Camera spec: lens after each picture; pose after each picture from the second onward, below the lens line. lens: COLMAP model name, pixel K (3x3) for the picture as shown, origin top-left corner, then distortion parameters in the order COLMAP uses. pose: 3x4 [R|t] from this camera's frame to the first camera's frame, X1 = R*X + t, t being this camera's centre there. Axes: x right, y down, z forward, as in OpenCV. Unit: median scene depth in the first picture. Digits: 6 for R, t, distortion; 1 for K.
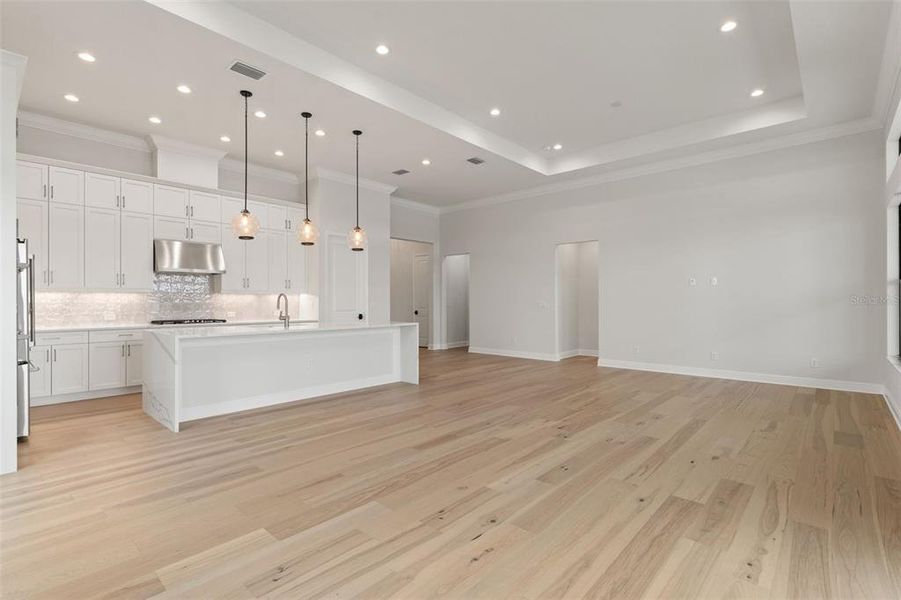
lens RADIAL K [[424.7, 0, 450.5], [0, 424.7, 300.0], [0, 0, 1]] dist [0.000760, -0.000577]
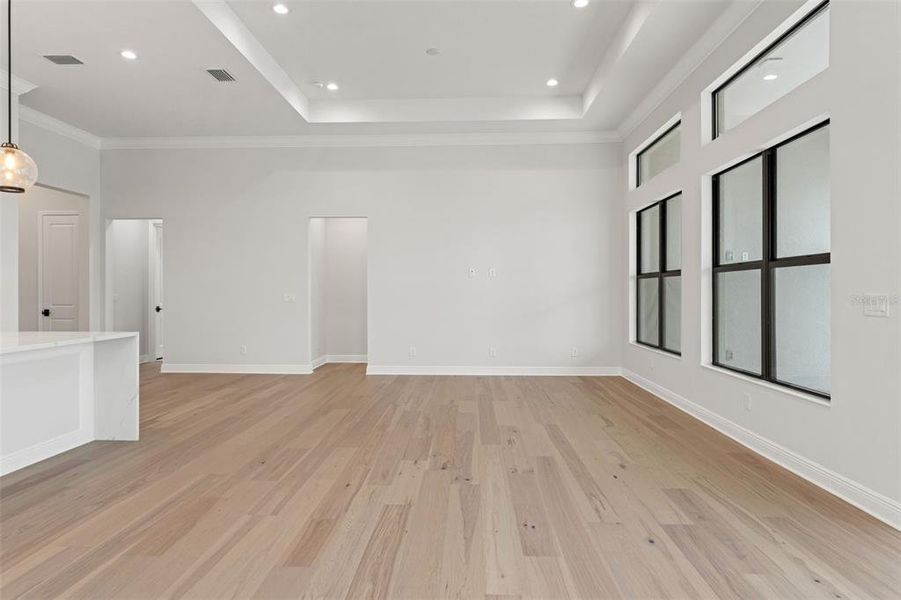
lens RADIAL K [[516.2, 0, 450.0], [0, 516.2, 289.3], [0, 0, 1]] dist [0.000639, -0.000774]
pose [[0.768279, 0.005205, 0.640093, -0.229913], [-0.003617, 0.999986, -0.003790, -0.002278], [-0.640104, 0.000597, 0.768288, 0.235025]]
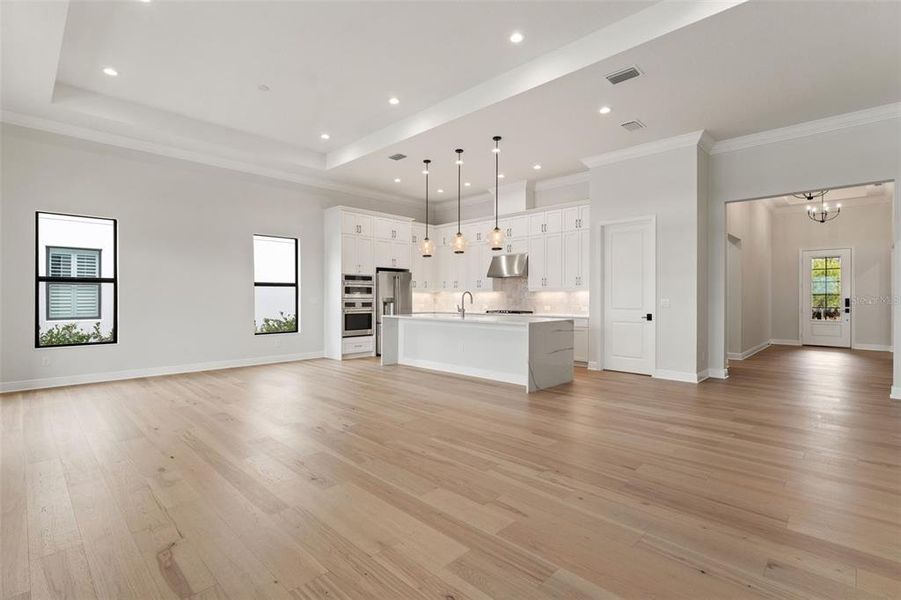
lens RADIAL K [[424.7, 0, 450.5], [0, 424.7, 300.0], [0, 0, 1]] dist [0.000760, -0.000577]
pose [[-0.035880, 0.008532, -0.999320, 0.926975], [0.001502, 0.999963, 0.008484, -0.001055], [0.999355, -0.001197, -0.035891, 1.013228]]
